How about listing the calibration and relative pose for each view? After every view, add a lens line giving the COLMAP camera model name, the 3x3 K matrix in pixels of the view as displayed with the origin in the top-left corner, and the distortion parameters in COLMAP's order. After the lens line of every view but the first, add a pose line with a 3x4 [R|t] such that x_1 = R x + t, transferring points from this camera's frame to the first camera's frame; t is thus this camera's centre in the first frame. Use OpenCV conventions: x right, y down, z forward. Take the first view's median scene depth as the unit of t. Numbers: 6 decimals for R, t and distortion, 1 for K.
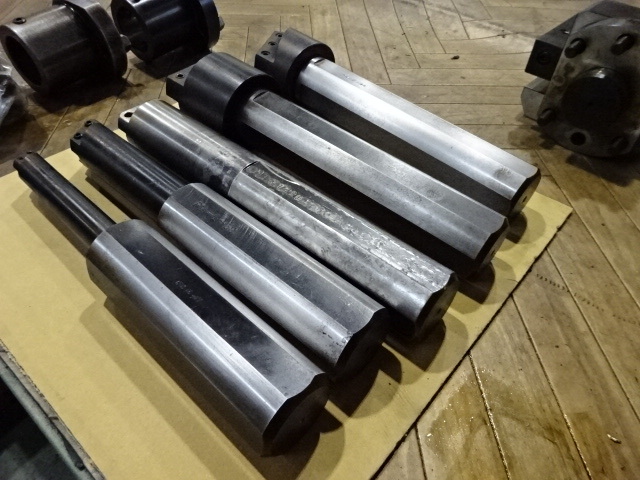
lens RADIAL K [[468.4, 0, 319.0], [0, 468.4, 239.2], [0, 0, 1]] dist [0.001179, 0.000625]
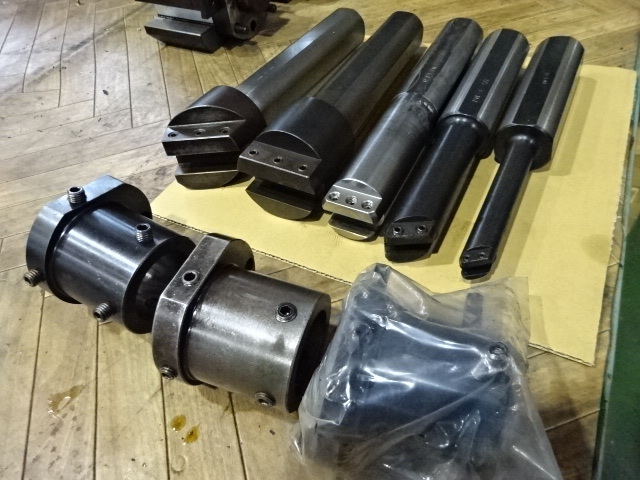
lens RADIAL K [[468.4, 0, 318.1], [0, 468.4, 239.7], [0, 0, 1]] dist [0.001179, 0.000625]
pose [[-0.245809, -0.733333, 0.633878, -1.181329], [0.744501, 0.275931, 0.607931, -1.017313], [-0.620722, 0.621357, 0.478141, 0.813976]]
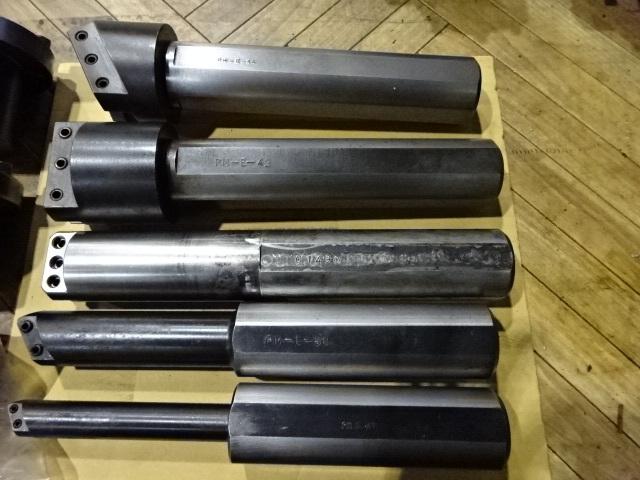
lens RADIAL K [[468.4, 0, 317.9], [0, 468.4, 239.3], [0, 0, 1]] dist [0.001179, 0.000625]
pose [[0.747503, -0.648307, 0.144700, -0.172991], [0.502061, 0.694046, 0.515980, -0.594402], [-0.434942, -0.313048, 0.844290, 0.210180]]
